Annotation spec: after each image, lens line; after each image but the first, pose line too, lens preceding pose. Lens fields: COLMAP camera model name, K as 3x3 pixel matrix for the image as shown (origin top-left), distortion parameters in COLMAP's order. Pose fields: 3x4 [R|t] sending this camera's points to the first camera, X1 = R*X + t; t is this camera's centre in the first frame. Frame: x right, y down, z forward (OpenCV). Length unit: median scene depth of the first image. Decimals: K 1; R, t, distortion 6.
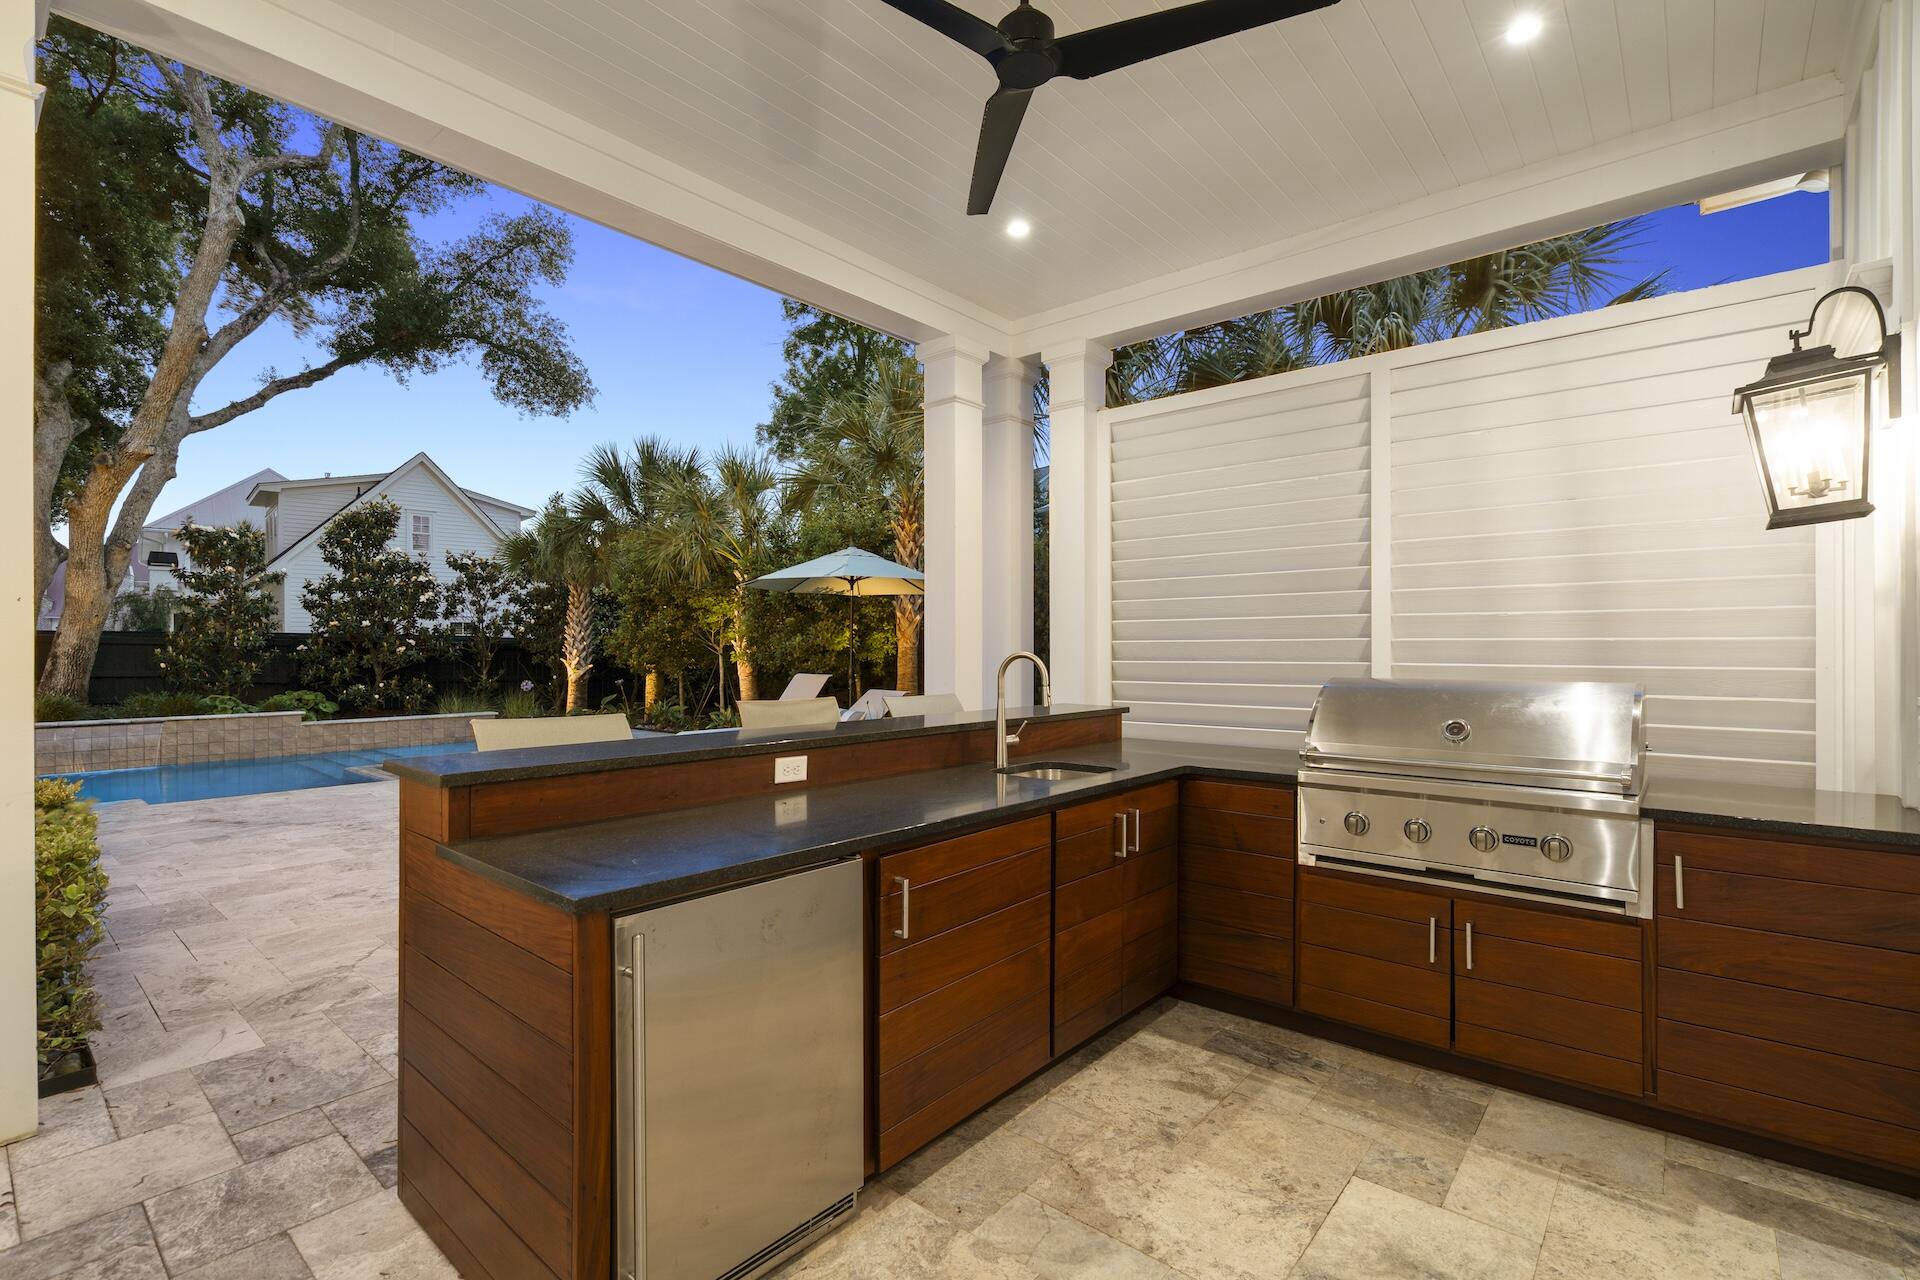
lens RADIAL K [[865.0, 0, 960.0], [0, 865.0, 640.0], [0, 0, 1]] dist [0.001047, 0.000742]
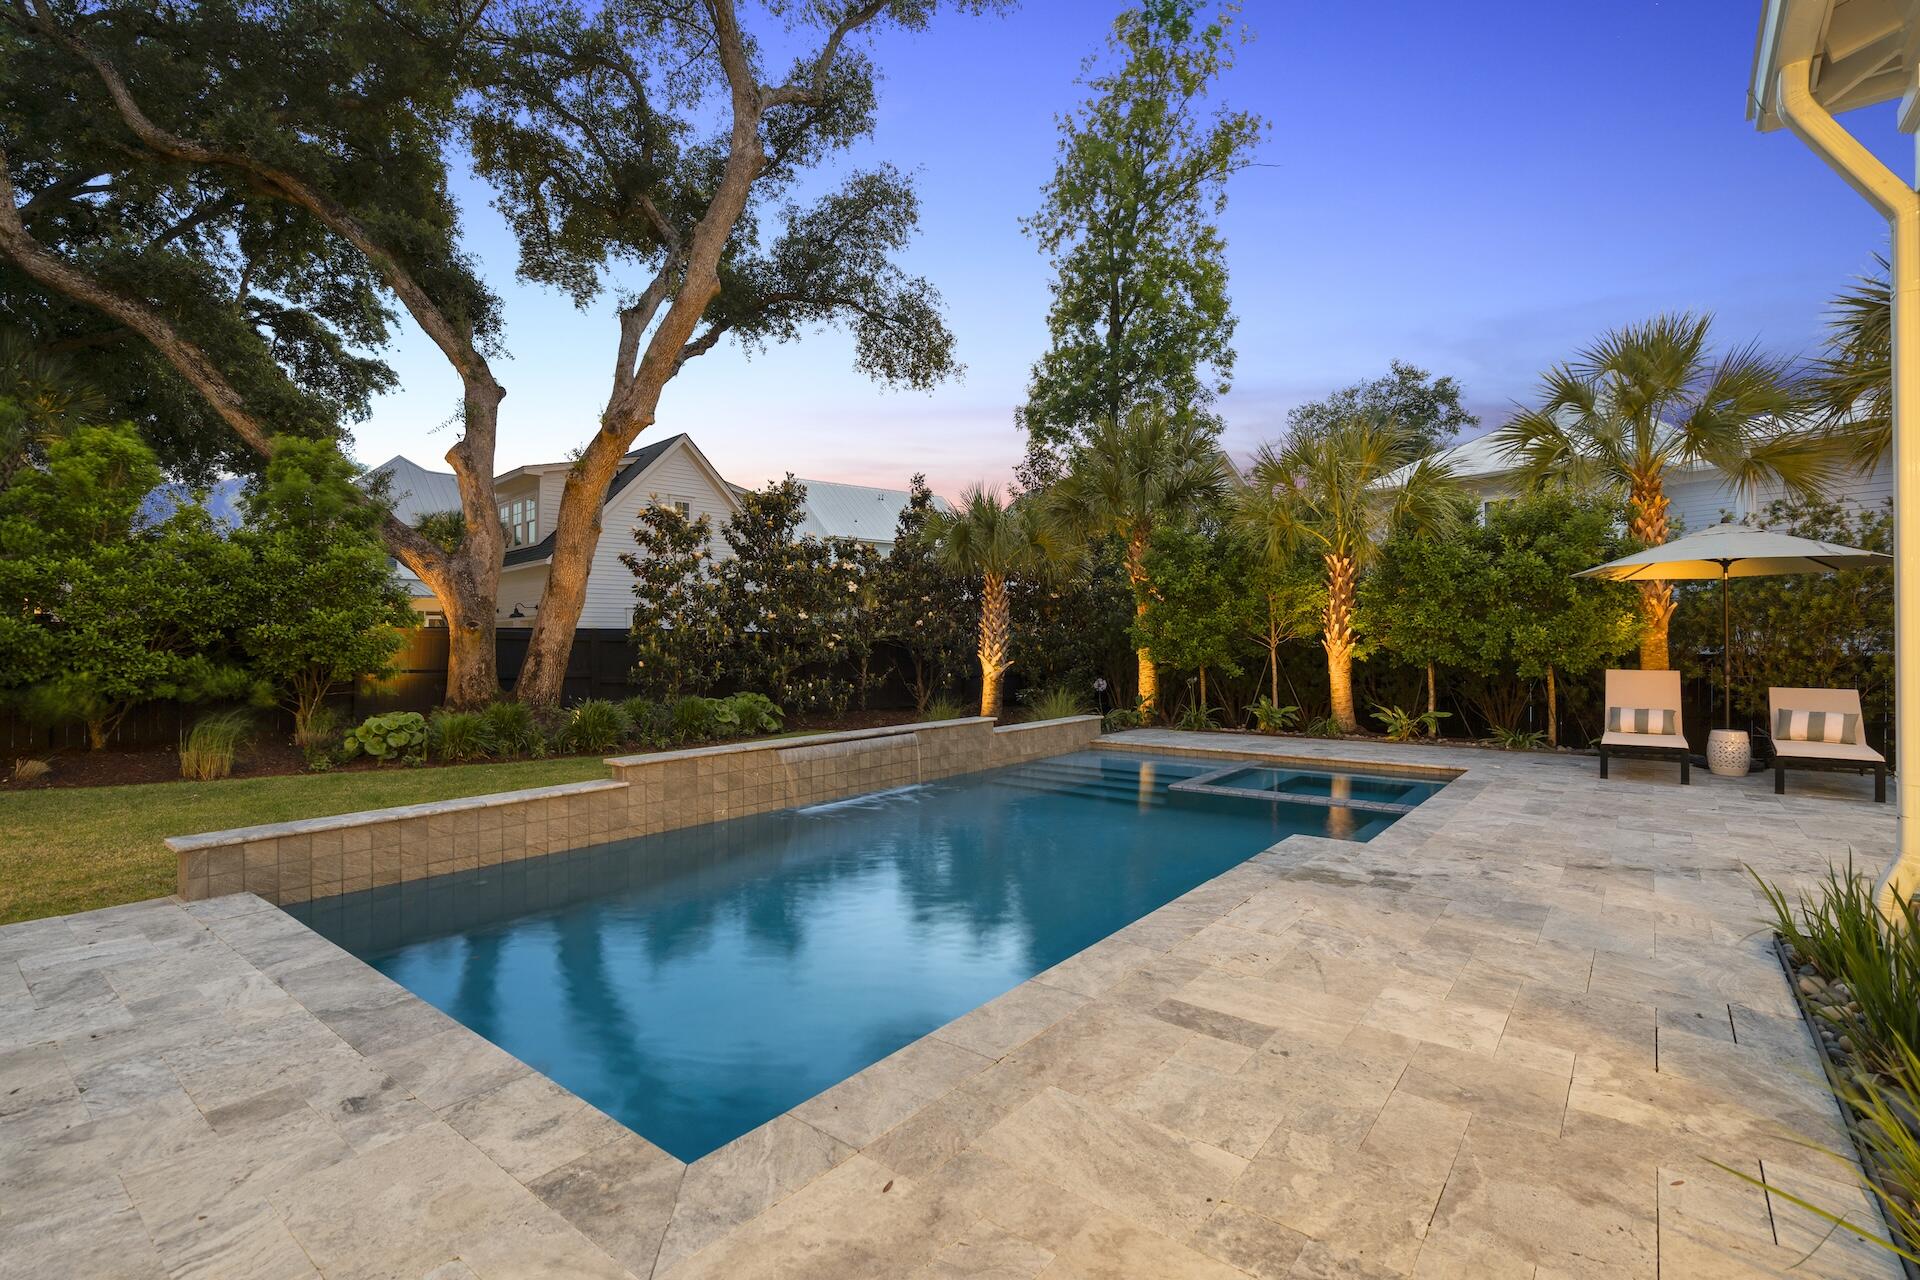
lens RADIAL K [[865.0, 0, 960.0], [0, 865.0, 640.0], [0, 0, 1]] dist [0.001047, 0.000742]
pose [[0.999598, -0.004072, 0.028075, -0.477738], [0.003873, 0.999967, 0.007155, -0.000576], [-0.028104, -0.007043, 0.999580, 0.082848]]
